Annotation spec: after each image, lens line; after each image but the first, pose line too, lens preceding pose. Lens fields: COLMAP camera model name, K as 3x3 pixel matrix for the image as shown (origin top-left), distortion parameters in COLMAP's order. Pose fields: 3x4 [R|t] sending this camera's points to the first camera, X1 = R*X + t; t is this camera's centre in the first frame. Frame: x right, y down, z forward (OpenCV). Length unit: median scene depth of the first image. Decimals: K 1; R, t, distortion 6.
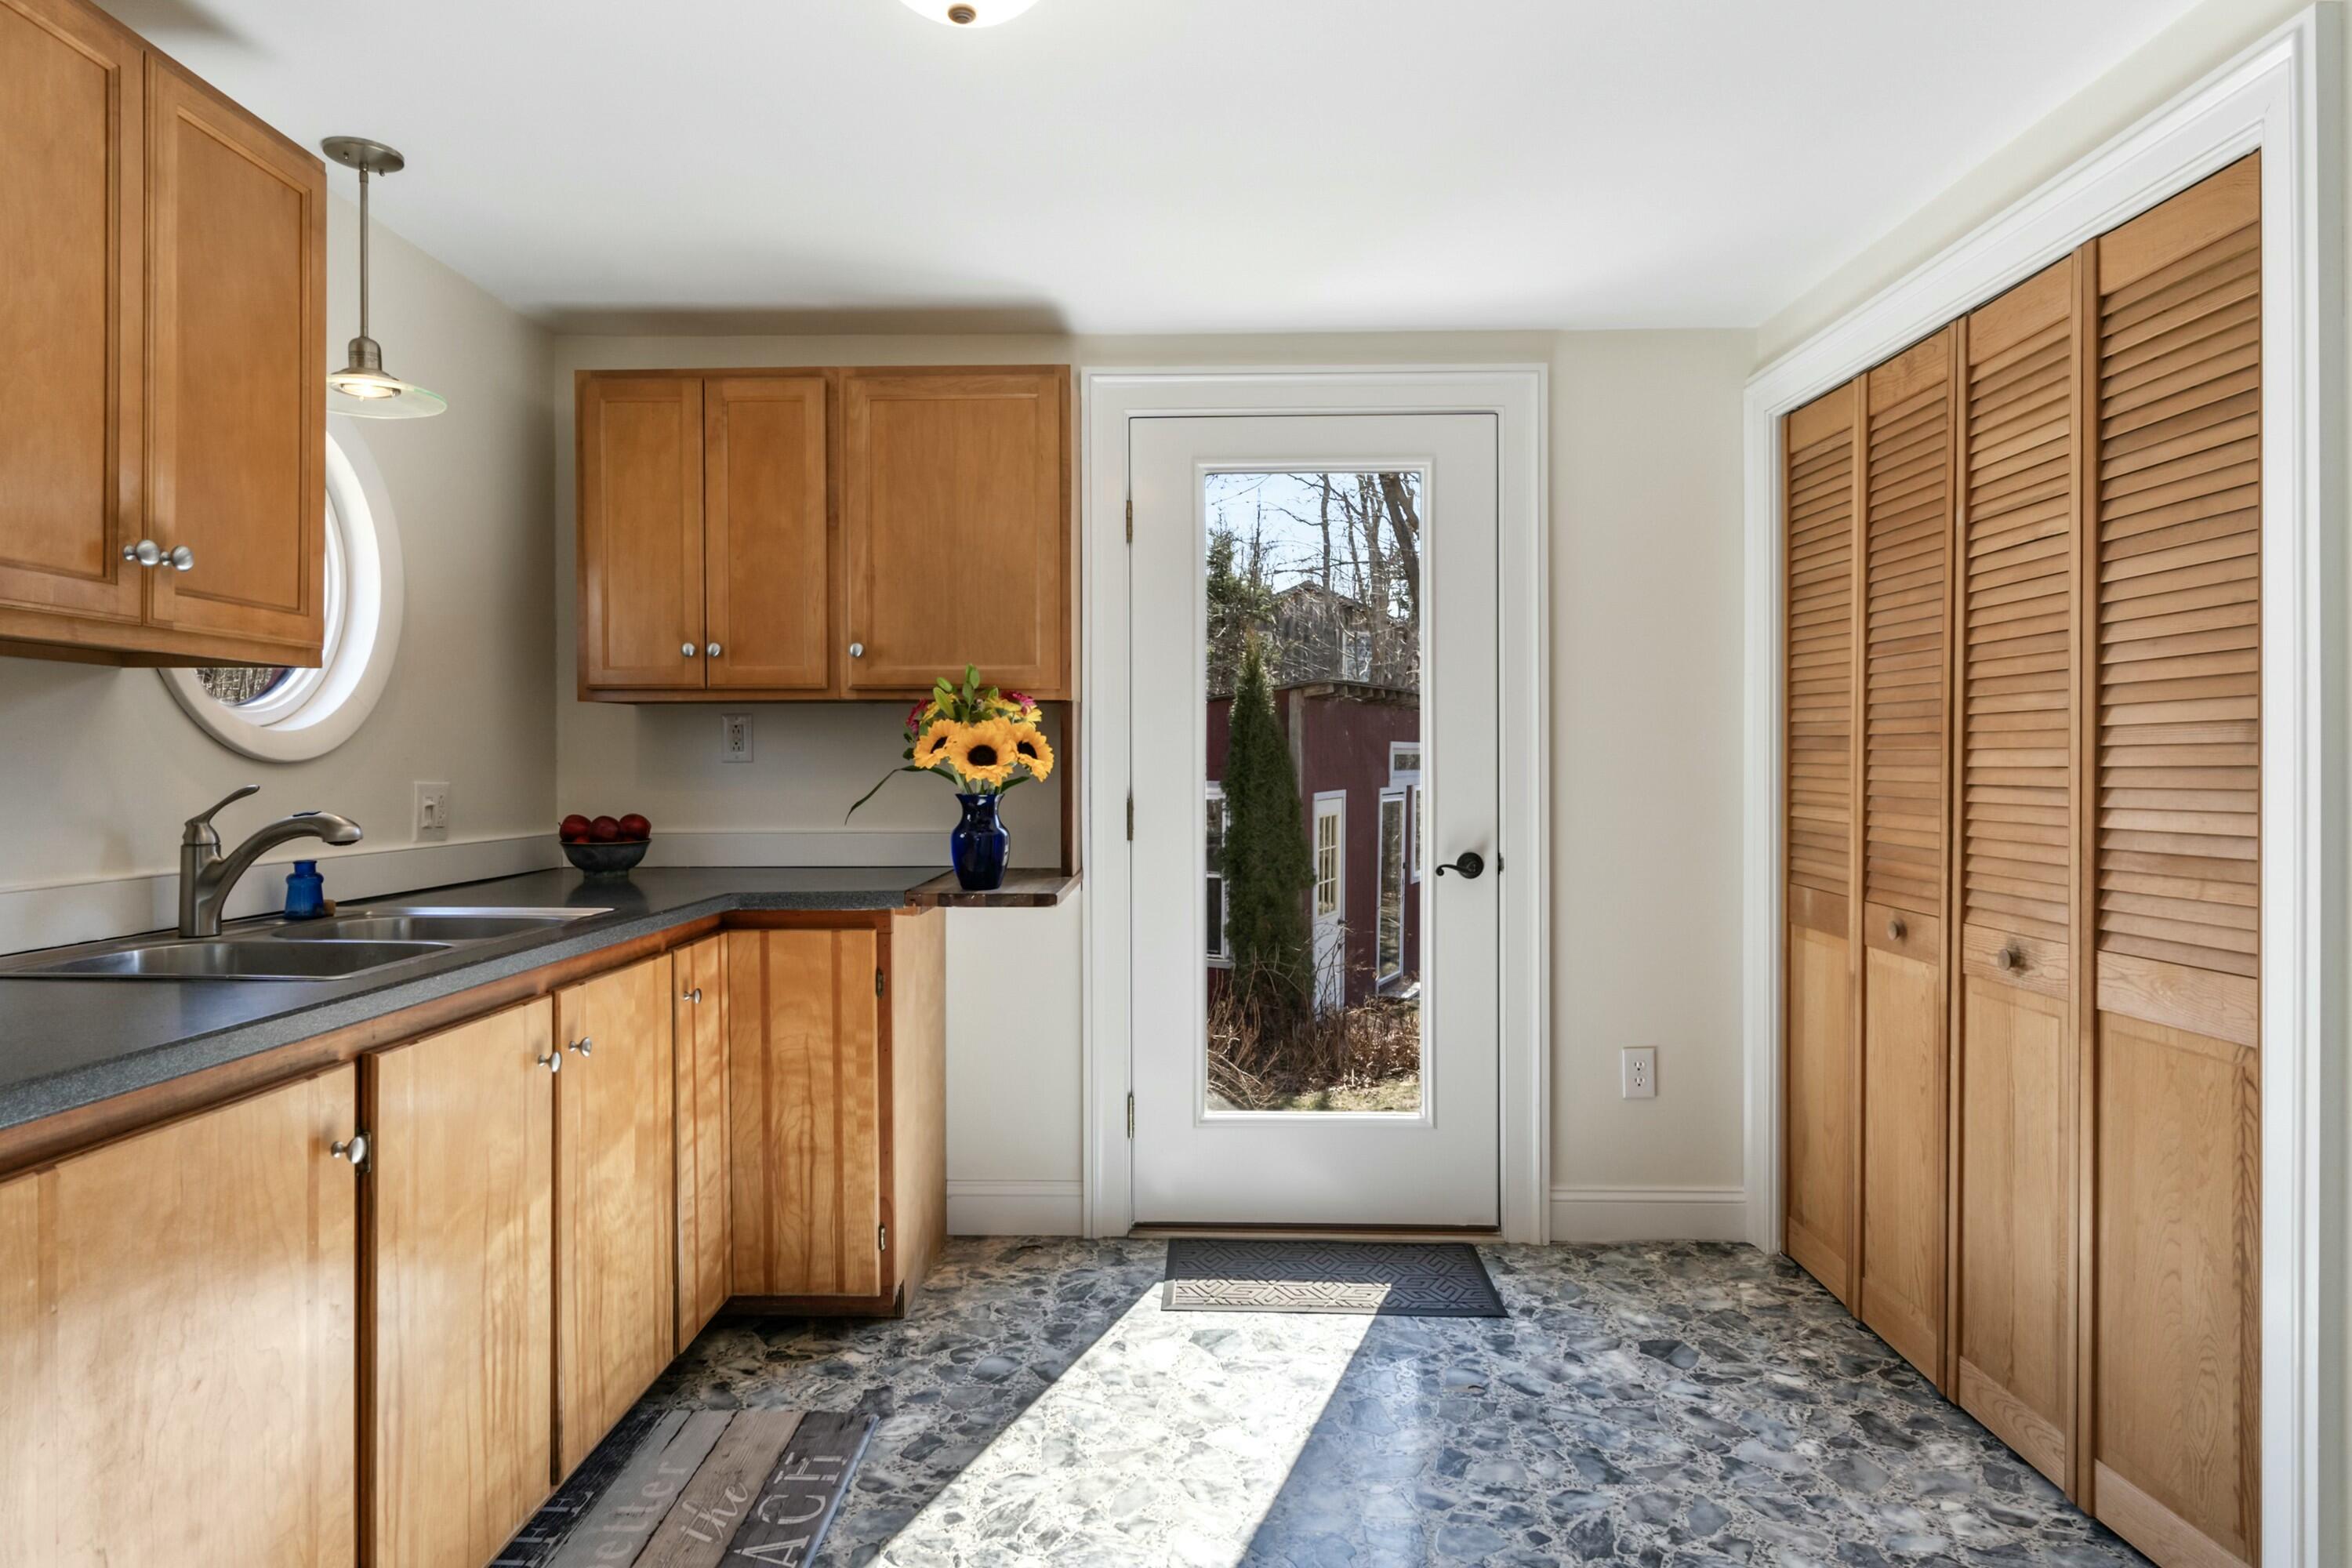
lens RADIAL K [[1380.2, 0, 1171.5], [0, 1380.2, 767.3], [0, 0, 1]] dist [0.000943, -0.001126]
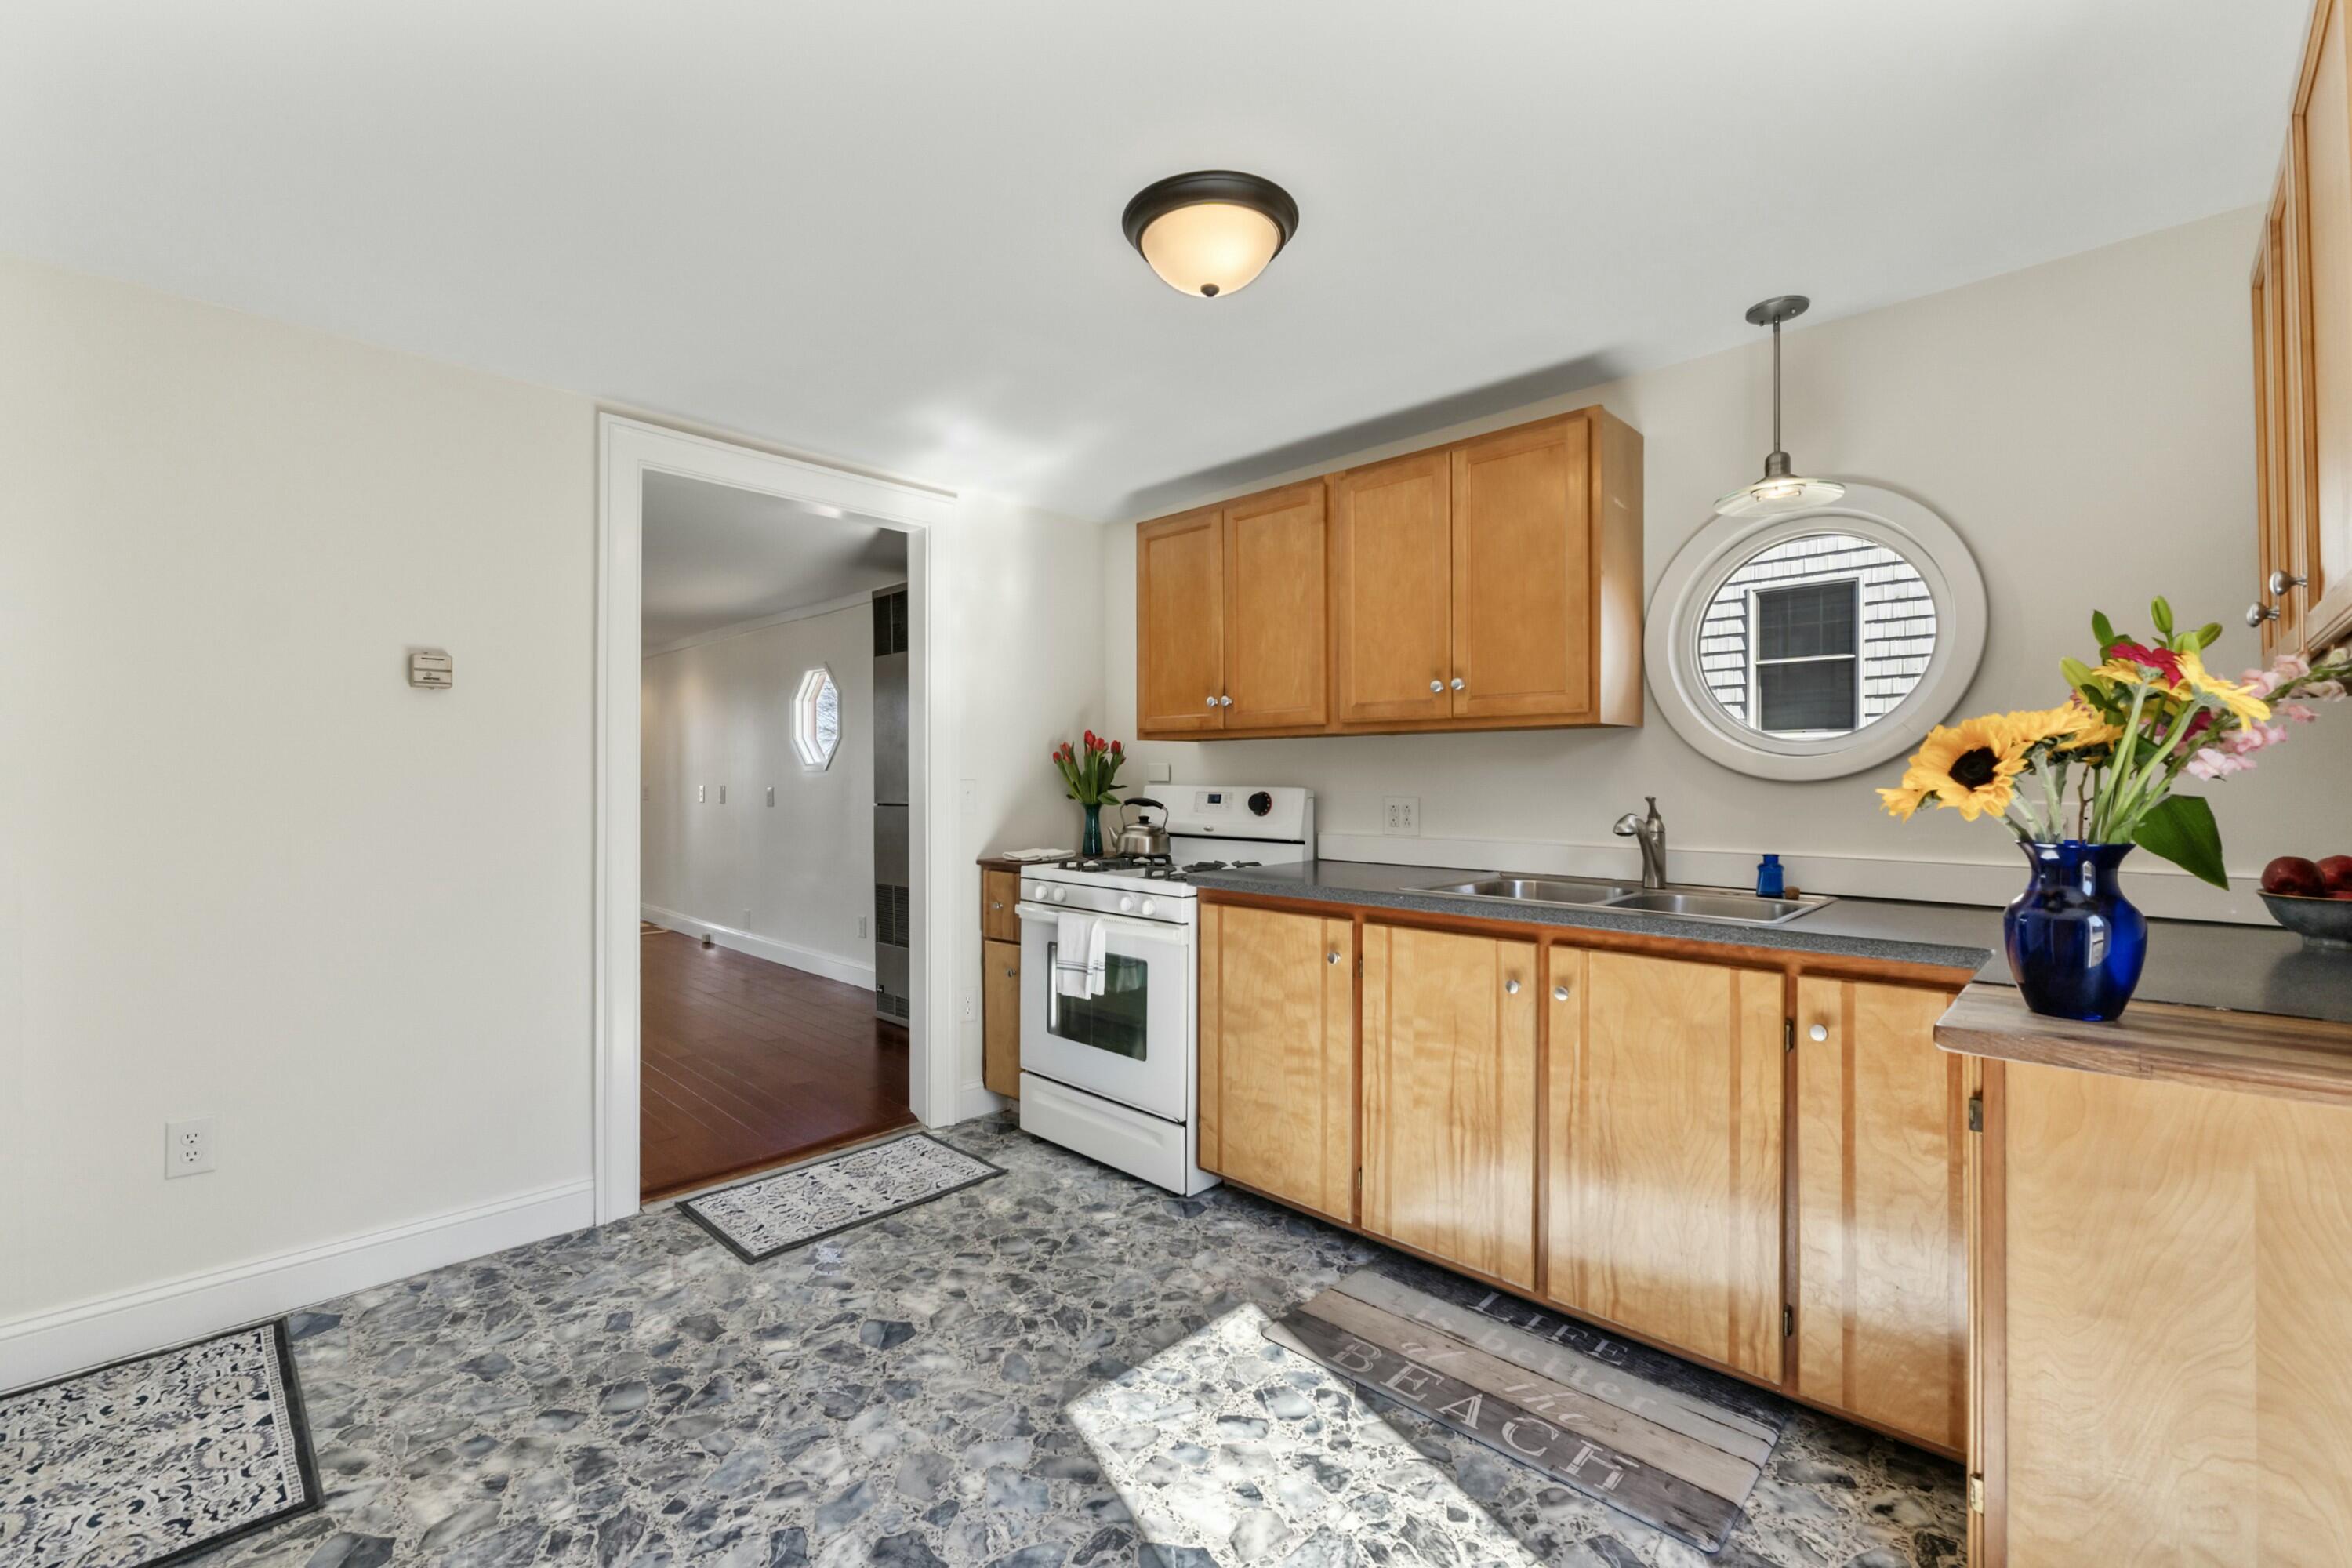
lens RADIAL K [[1003.7, 0, 1164.7], [0, 1003.7, 776.3], [0, 0, 1]] dist [-0.003085, 0.000023]
pose [[-0.690563, -0.003577, -0.723263, 0.416552], [-0.002934, 0.999993, -0.002144, -0.004658], [0.723266, 0.000641, -0.690569, 1.052428]]
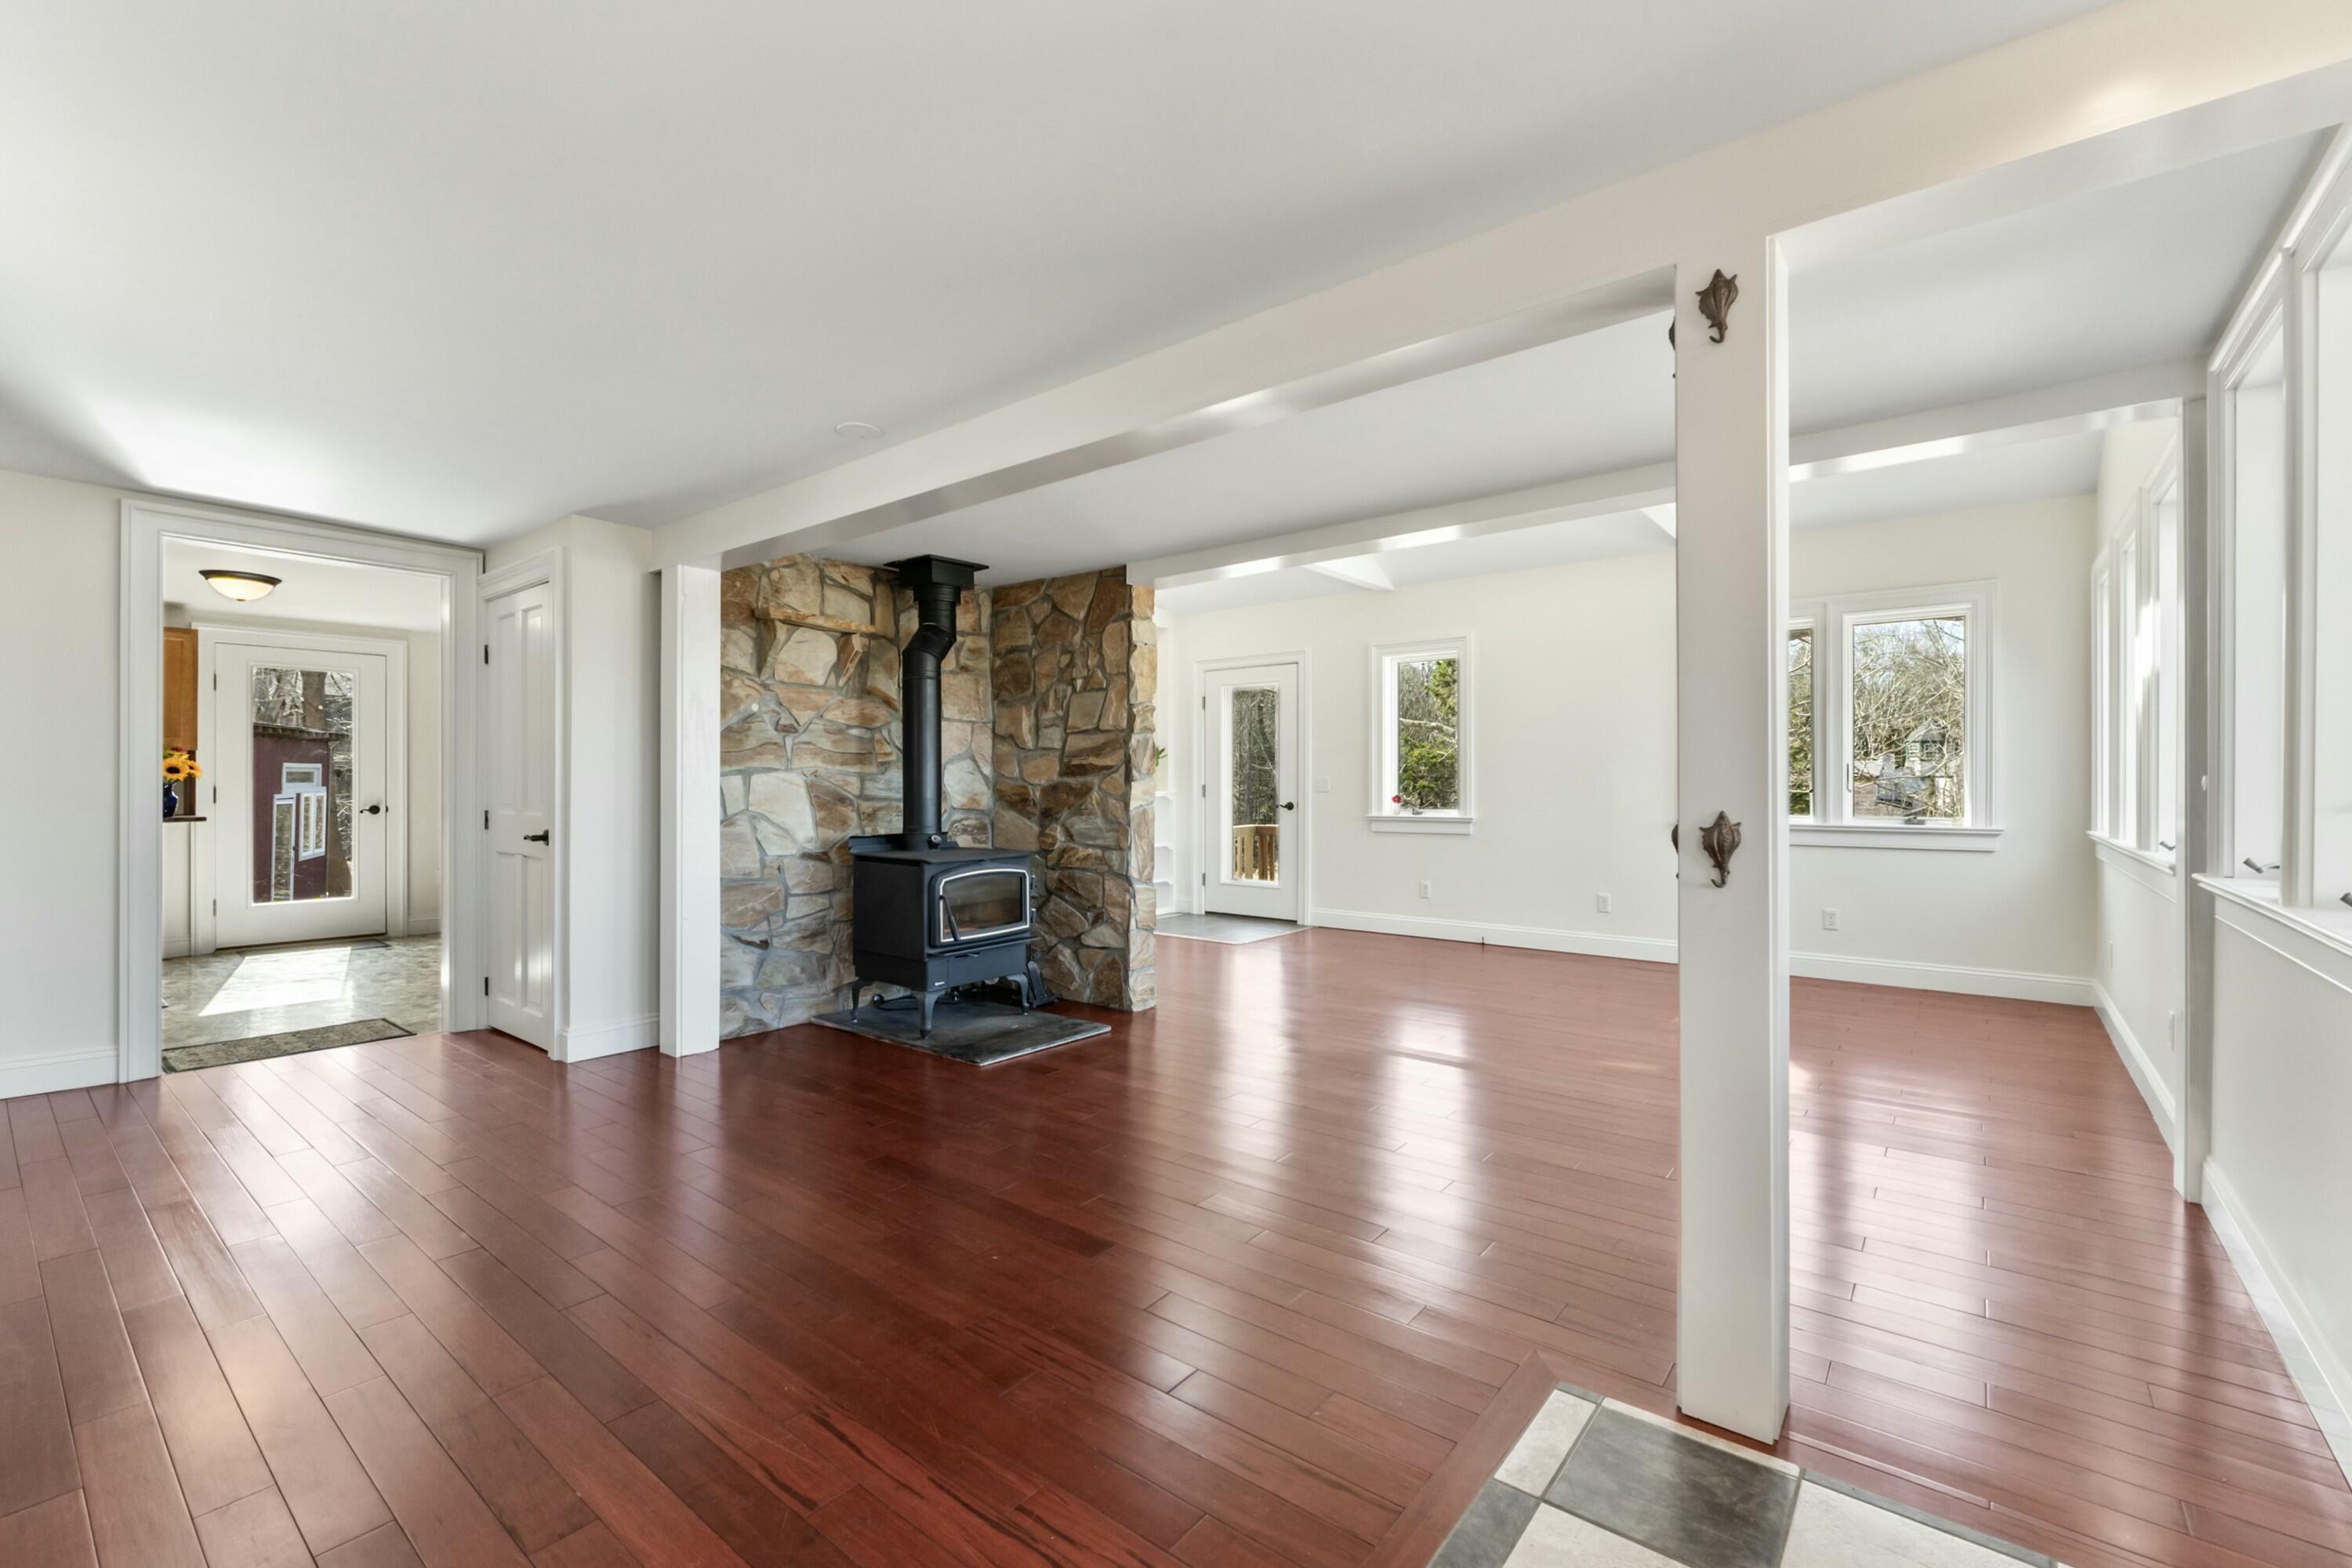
lens RADIAL K [[992.6, 0, 1177.4], [0, 992.6, 782.3], [0, 0, 1]] dist [-0.007900, -0.000483]
pose [[0.605461, 0.001639, 0.795873, -0.504272], [0.000002, 0.999998, -0.002061, 0.021188], [-0.795875, 0.001249, 0.605460, -1.952989]]
